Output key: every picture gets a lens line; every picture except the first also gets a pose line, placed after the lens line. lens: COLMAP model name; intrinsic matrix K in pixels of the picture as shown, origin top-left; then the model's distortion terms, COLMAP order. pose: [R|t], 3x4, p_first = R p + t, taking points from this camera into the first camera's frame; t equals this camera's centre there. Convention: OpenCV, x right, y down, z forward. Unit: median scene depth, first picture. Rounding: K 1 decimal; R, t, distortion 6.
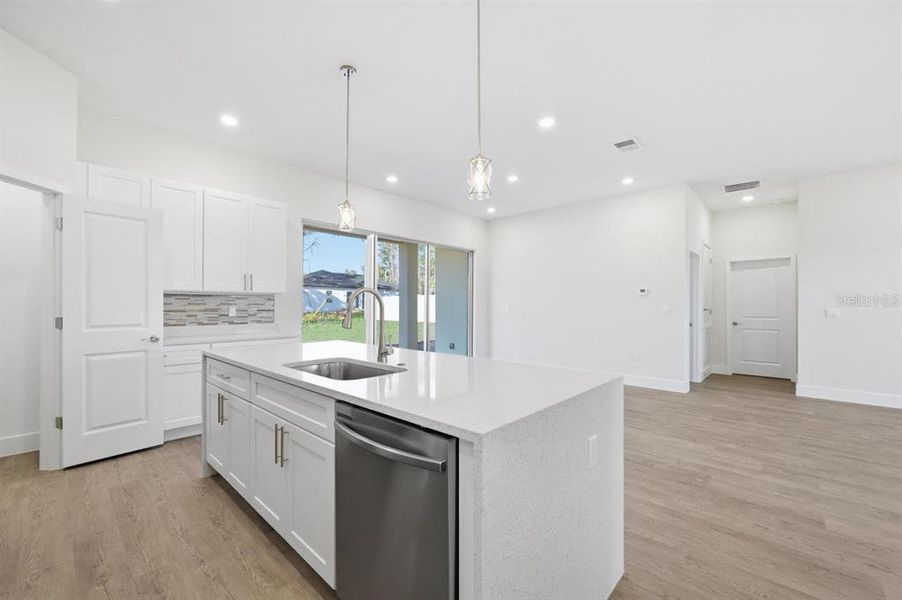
lens RADIAL K [[369.9, 0, 450.9], [0, 369.9, 304.2], [0, 0, 1]] dist [-0.000402, 0.000009]
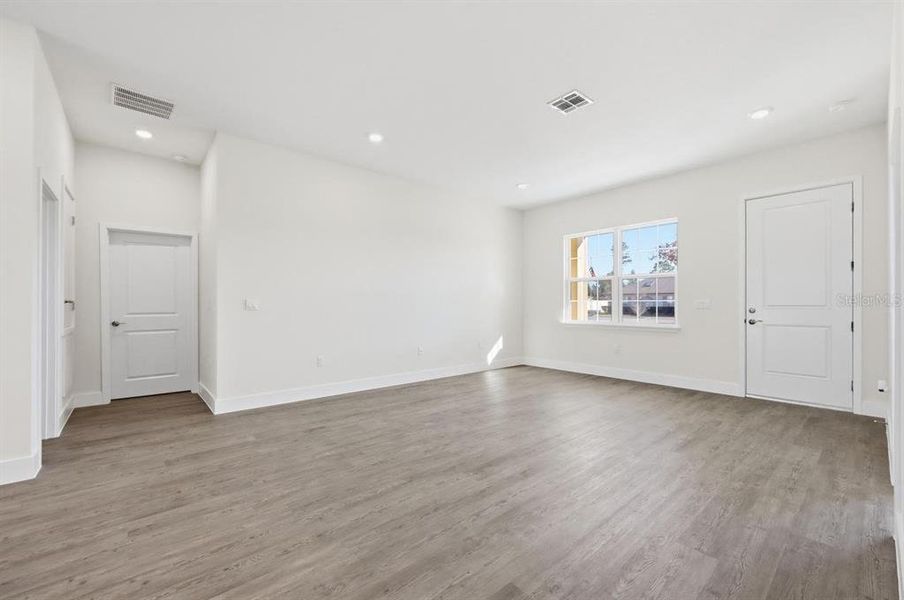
lens RADIAL K [[370.8, 0, 451.9], [0, 370.8, 304.2], [0, 0, 1]] dist [-0.000402, 0.000009]
pose [[0.110421, -0.001583, 0.993884, 0.328156], [-0.002565, 0.999995, 0.001878, 0.026766], [-0.993882, -0.002756, 0.110417, 0.613116]]
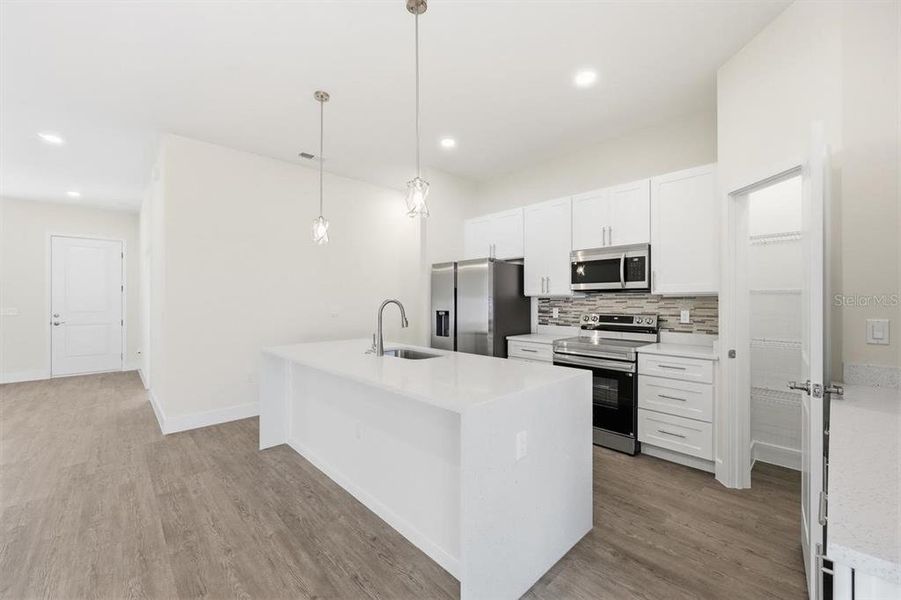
lens RADIAL K [[364.8, 0, 450.5], [0, 364.8, 300.0], [0, 0, 1]] dist [-0.001688, -0.000107]
pose [[-0.997439, 0.000044, 0.071517, -0.293664], [-0.000182, 0.999995, -0.003154, -0.020180], [-0.071517, -0.003159, -0.997434, 1.318597]]
